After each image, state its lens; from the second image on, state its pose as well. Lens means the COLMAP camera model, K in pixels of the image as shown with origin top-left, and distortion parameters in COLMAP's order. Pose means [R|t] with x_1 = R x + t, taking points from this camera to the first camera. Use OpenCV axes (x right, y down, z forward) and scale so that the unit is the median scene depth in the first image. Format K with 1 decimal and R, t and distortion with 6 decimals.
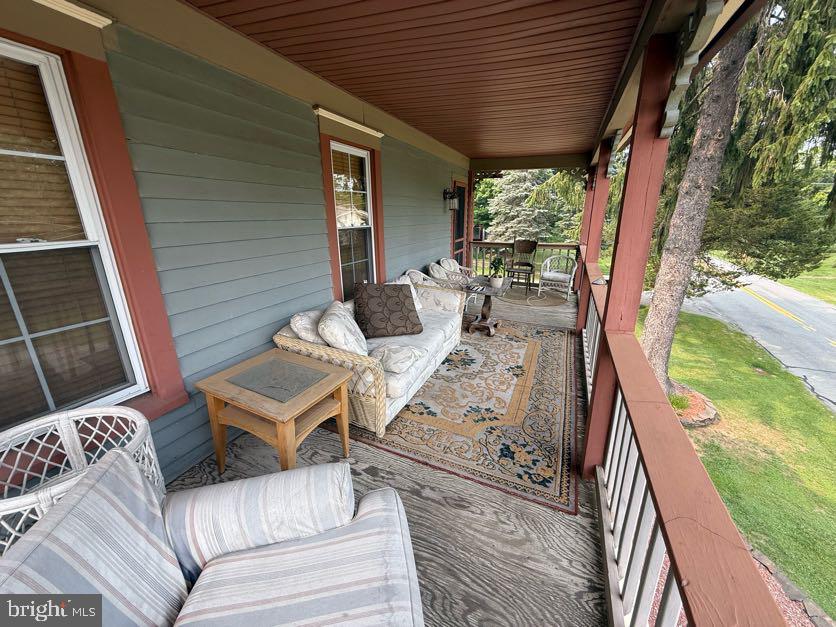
lens RADIAL K [[333.6, 0, 417.8], [0, 333.6, 311.8], [0, 0, 1]] dist [0.000001, 0.000003]
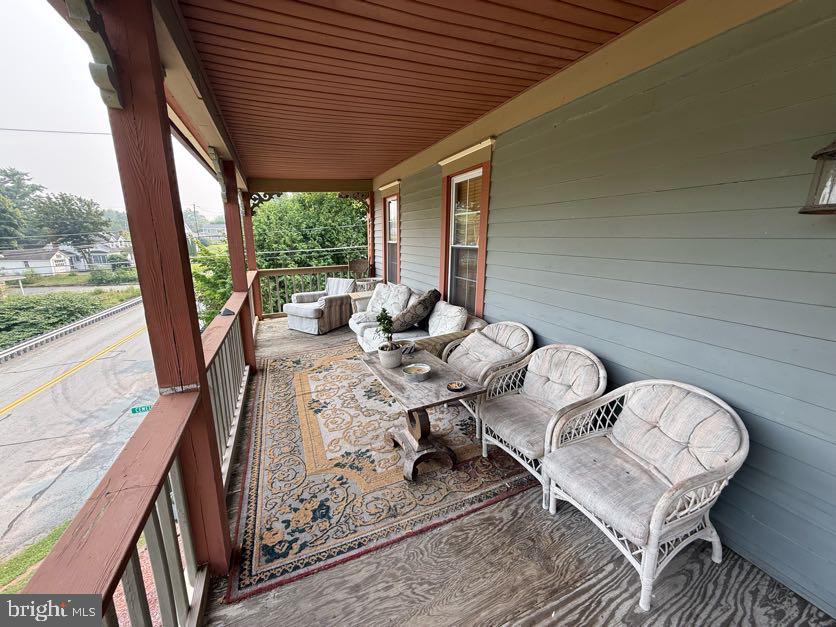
lens RADIAL K [[333.6, 0, 416.8], [0, 333.6, 314.6], [0, 0, 1]] dist [0.000001, 0.000003]
pose [[-0.692399, 0.169827, -0.701244, 0.708417], [-0.200942, 0.888065, 0.413478, -0.474007], [0.692969, 0.427200, -0.580770, 1.618551]]
